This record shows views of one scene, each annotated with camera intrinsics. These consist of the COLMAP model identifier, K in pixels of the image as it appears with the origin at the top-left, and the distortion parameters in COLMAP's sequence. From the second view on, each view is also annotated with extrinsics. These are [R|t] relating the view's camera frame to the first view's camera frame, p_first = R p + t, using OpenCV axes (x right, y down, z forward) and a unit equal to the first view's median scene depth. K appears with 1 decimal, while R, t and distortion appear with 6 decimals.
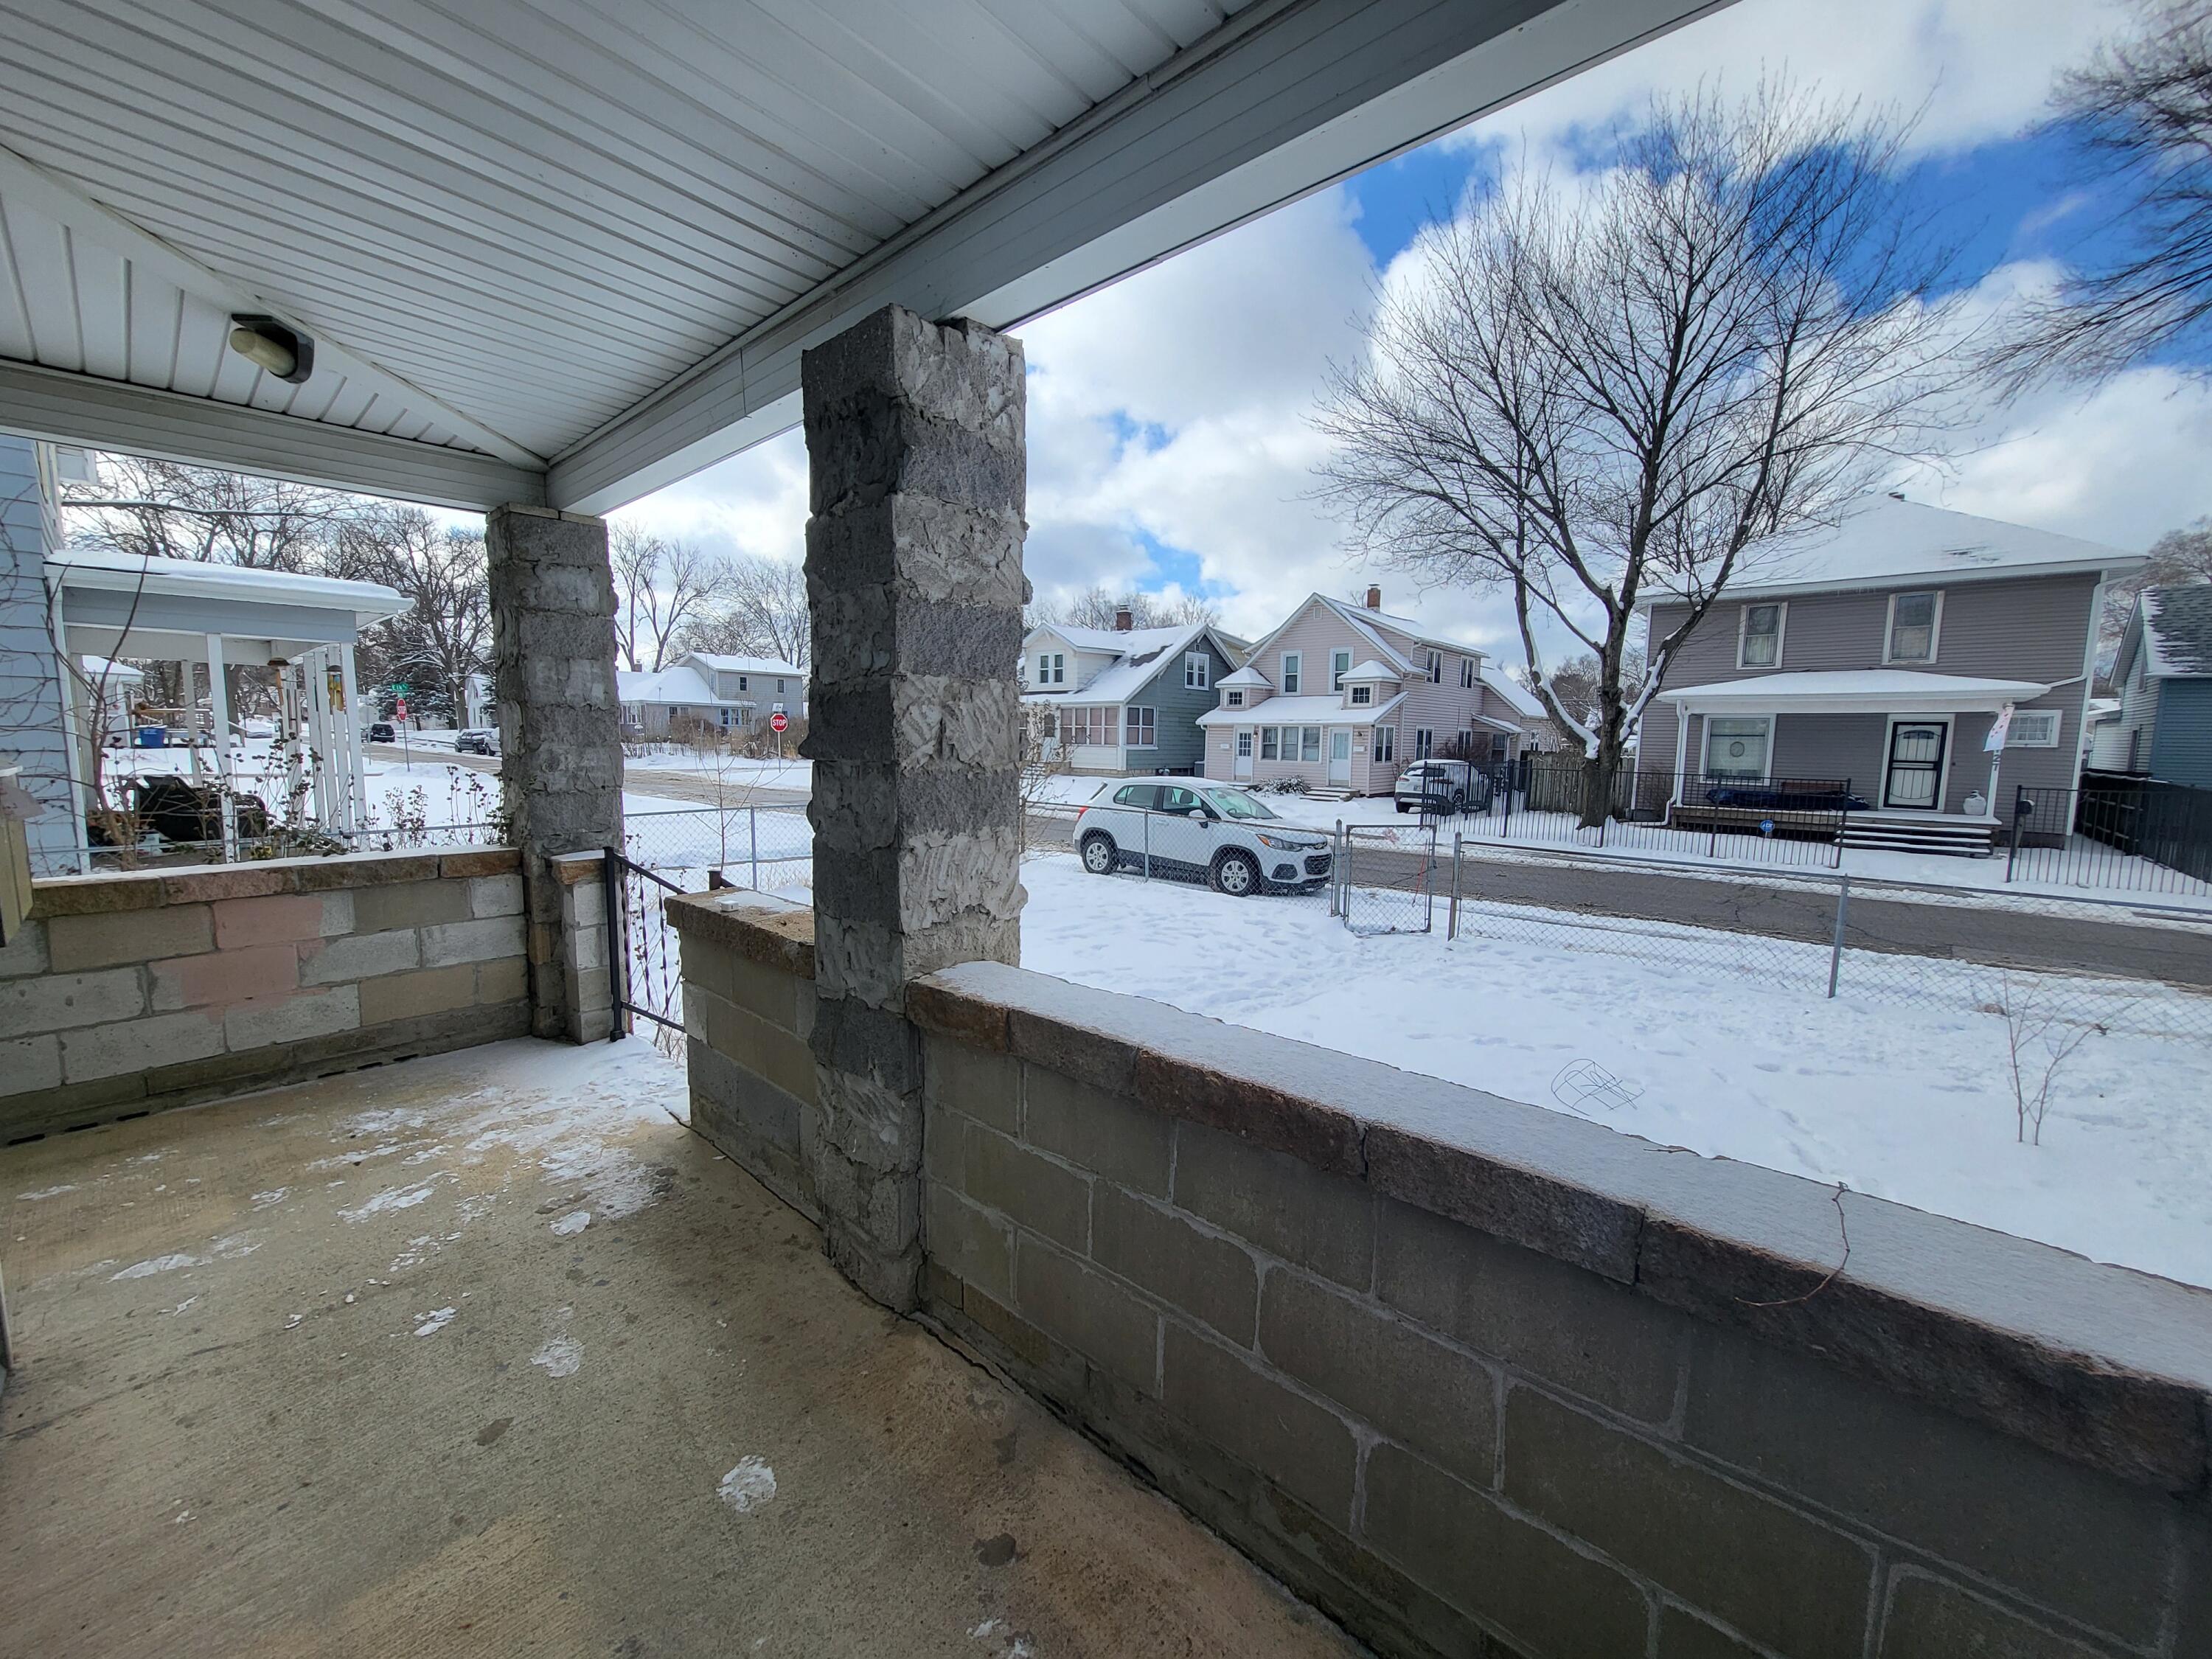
lens RADIAL K [[868.0, 0, 1102.7], [0, 868.0, 821.5], [0, 0, 1]] dist [0.002328, -0.000008]
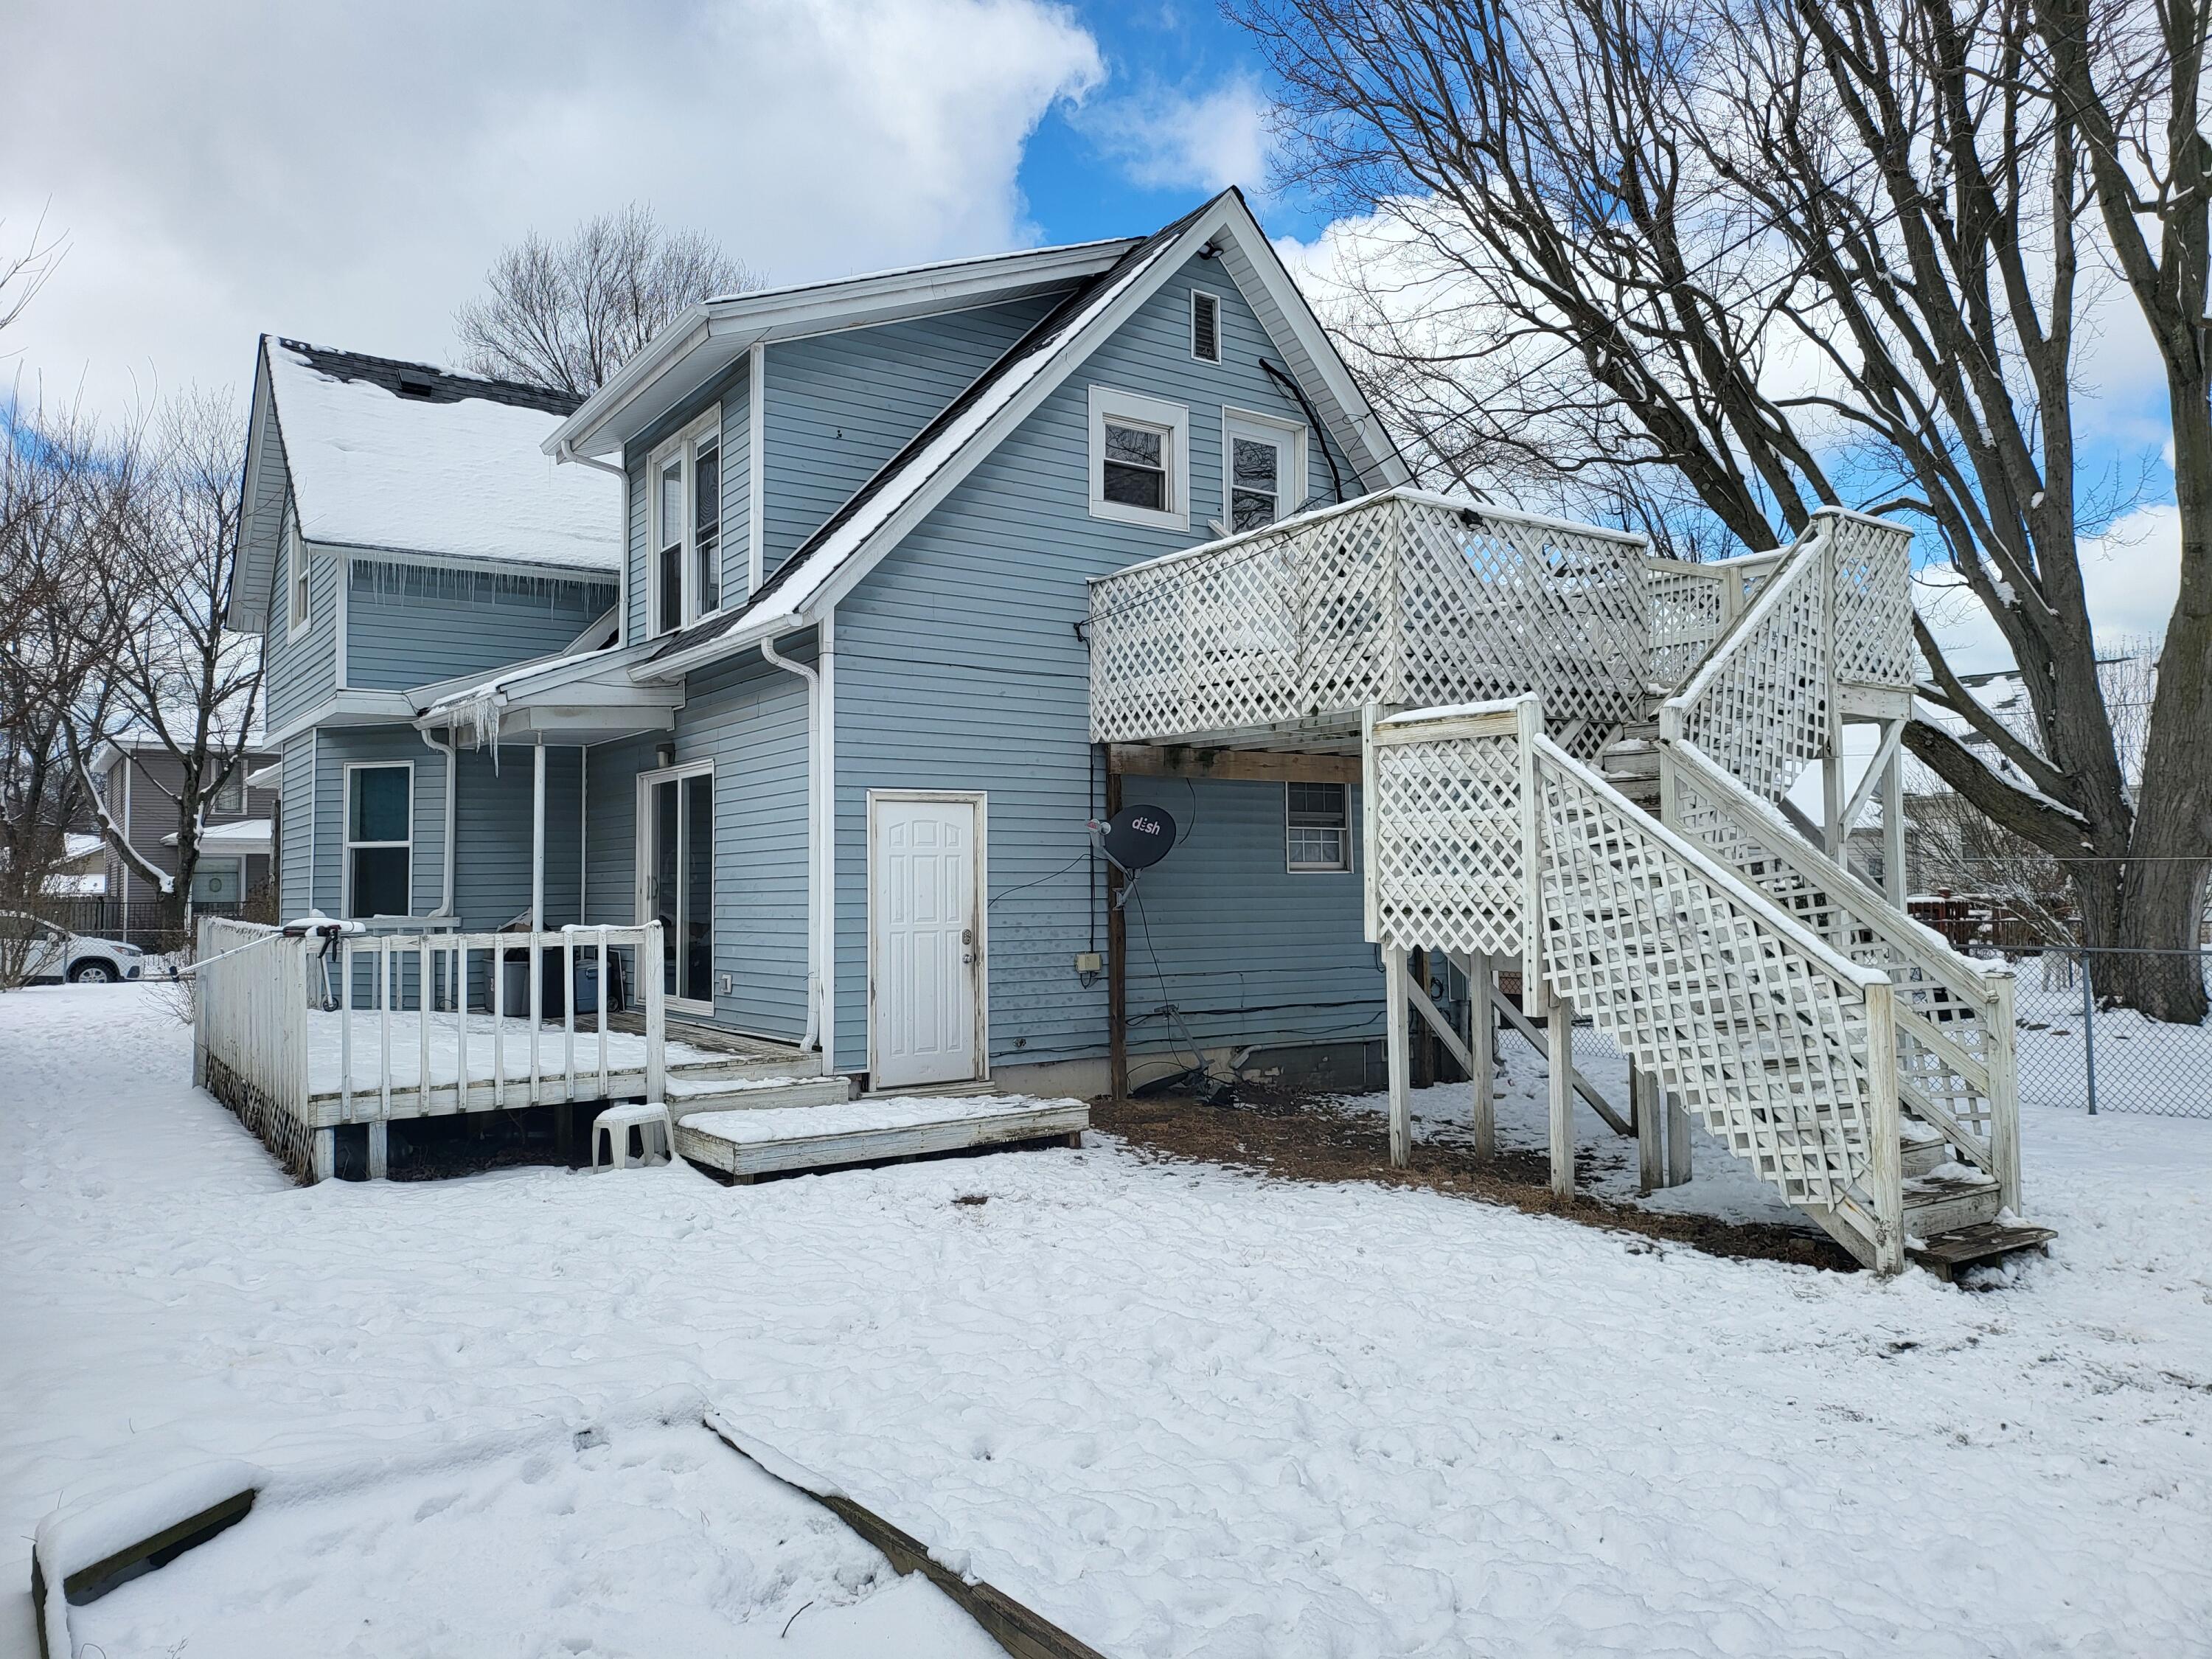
lens RADIAL K [[1570.8, 0, 1137.9], [0, 1570.8, 810.5], [0, 0, 1]] dist [0.055750, -0.041766]
pose [[0.209207, 0.030776, 0.977387, -0.778856], [0.106997, 0.992783, -0.054163, 0.044615], [-0.972000, 0.115908, 0.204405, -0.438016]]
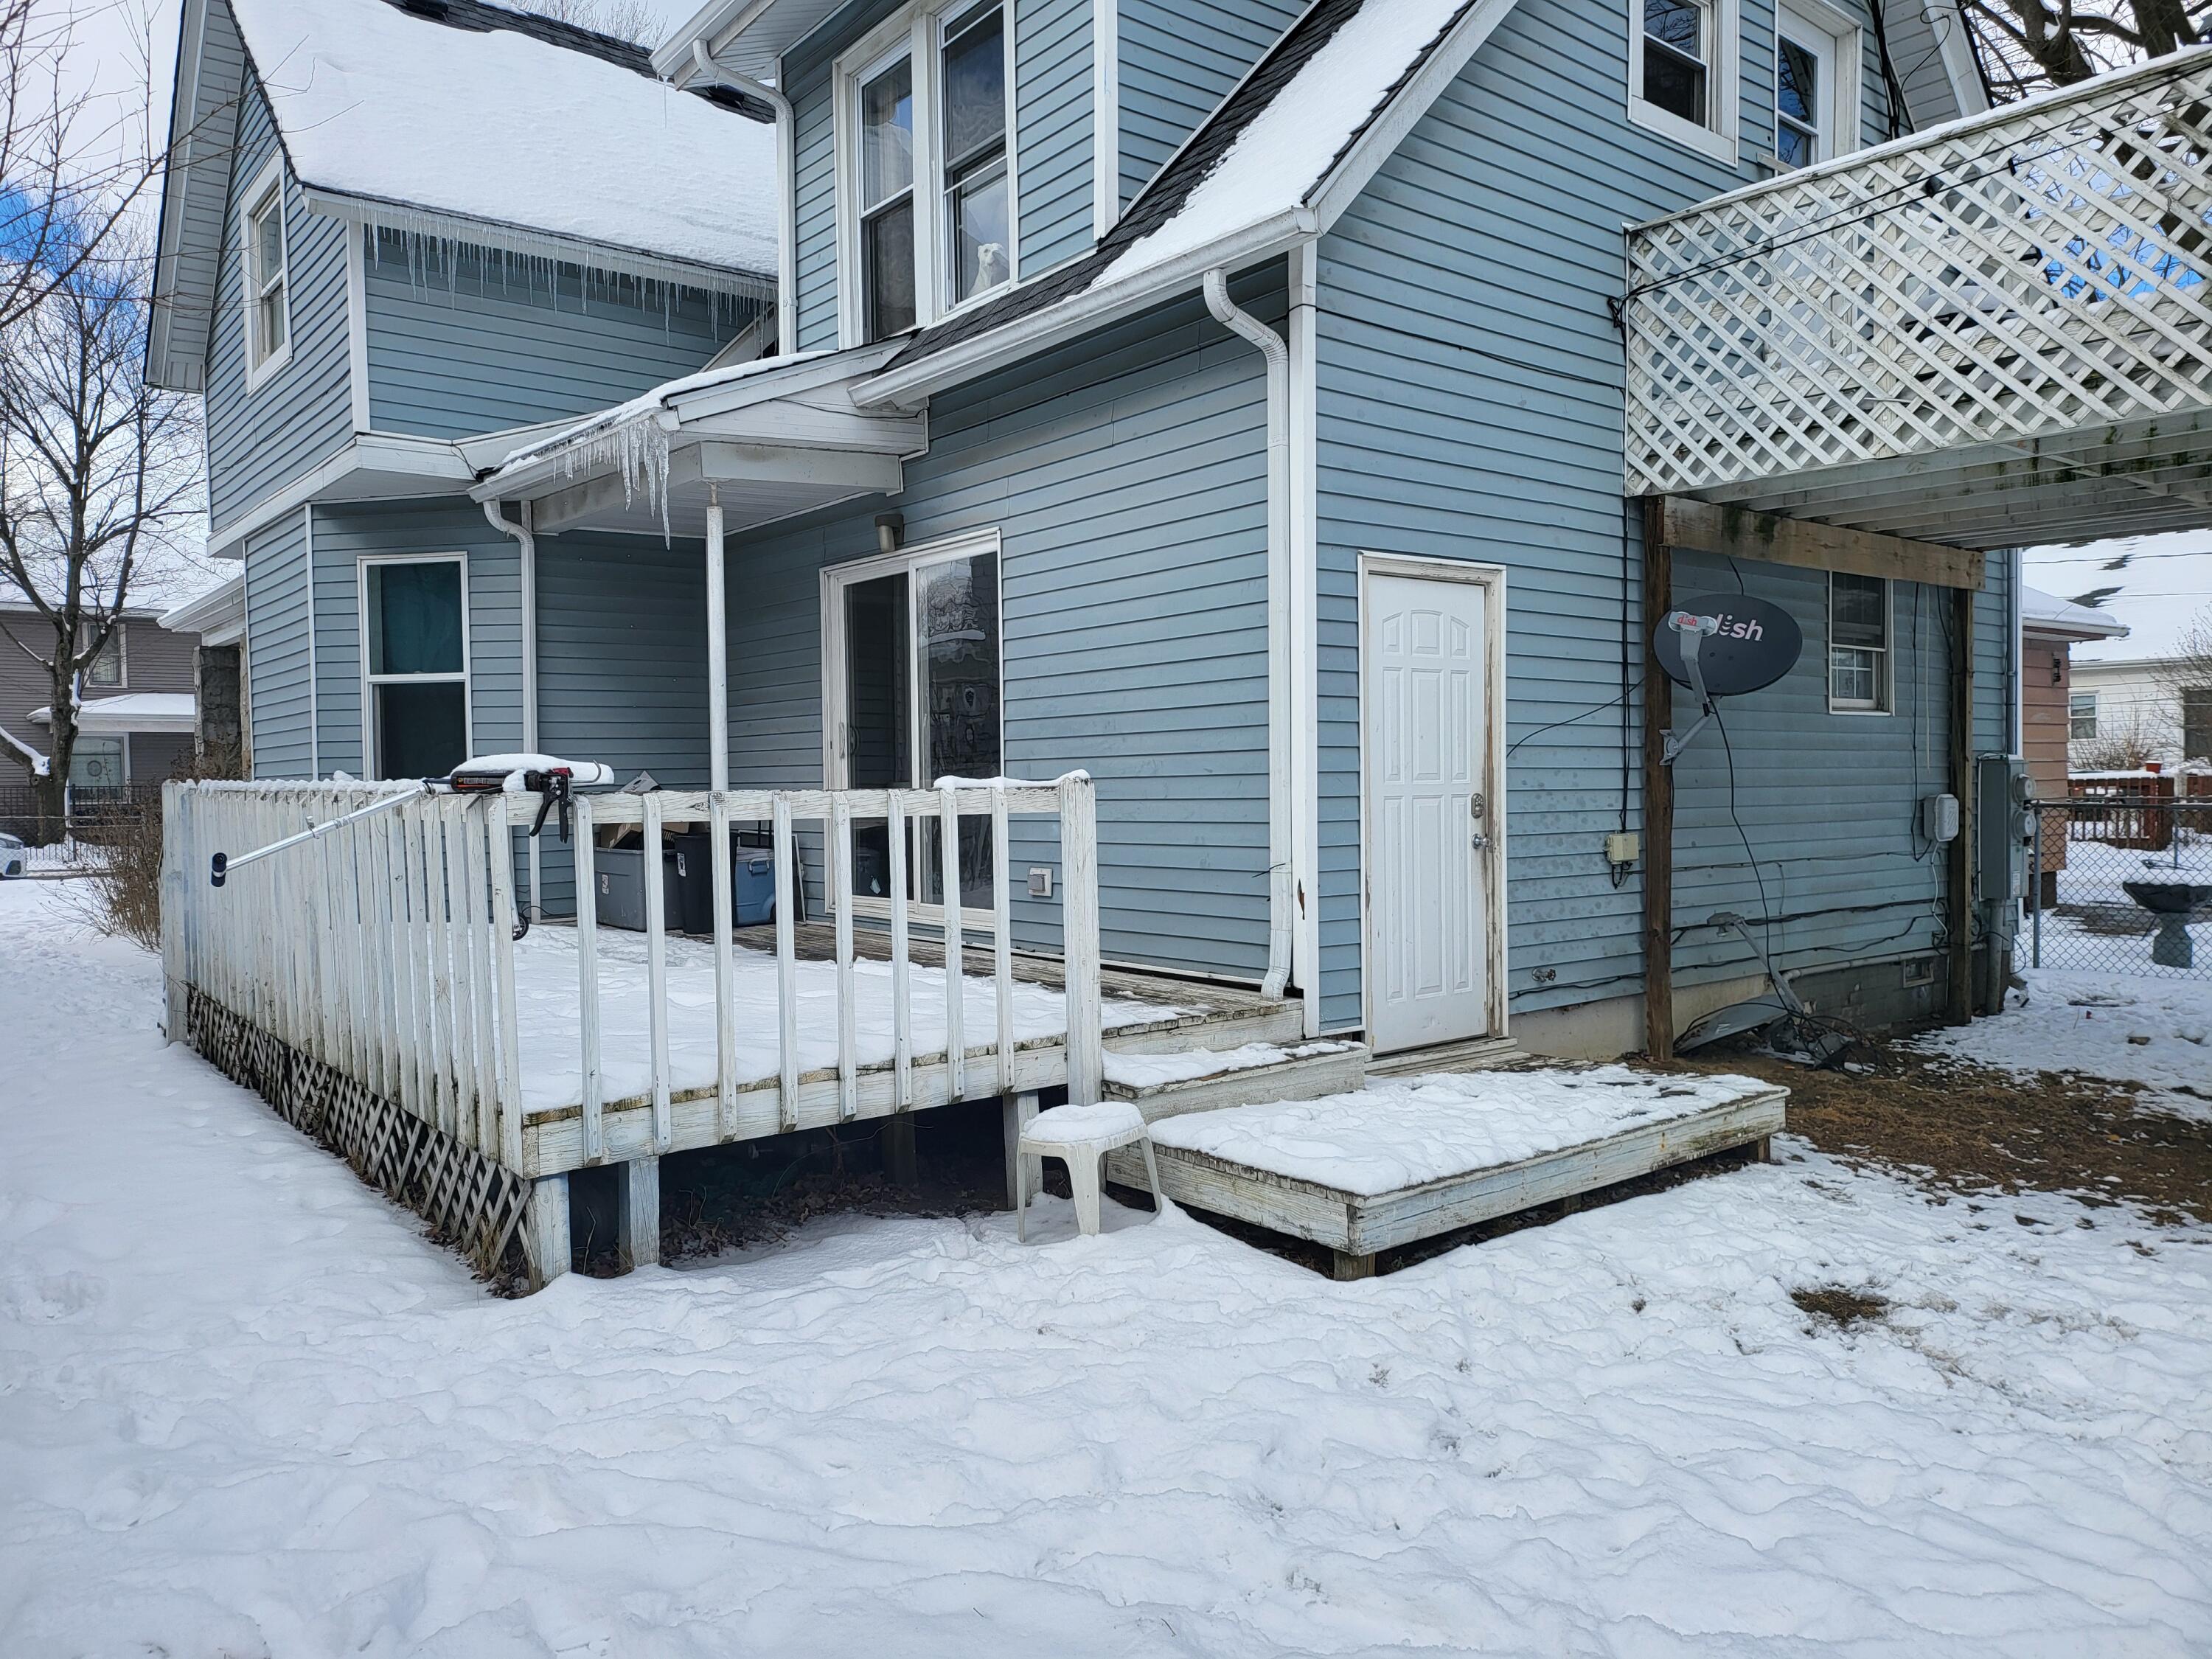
lens RADIAL K [[1570.8, 0, 1101.7], [0, 1570.8, 830.0], [0, 0, 1]] dist [0.055750, -0.041766]
pose [[0.160743, -0.048803, 0.985789, -0.650059], [0.109708, 0.993471, 0.031294, 0.040103], [-0.980880, 0.103118, 0.165048, -0.296799]]
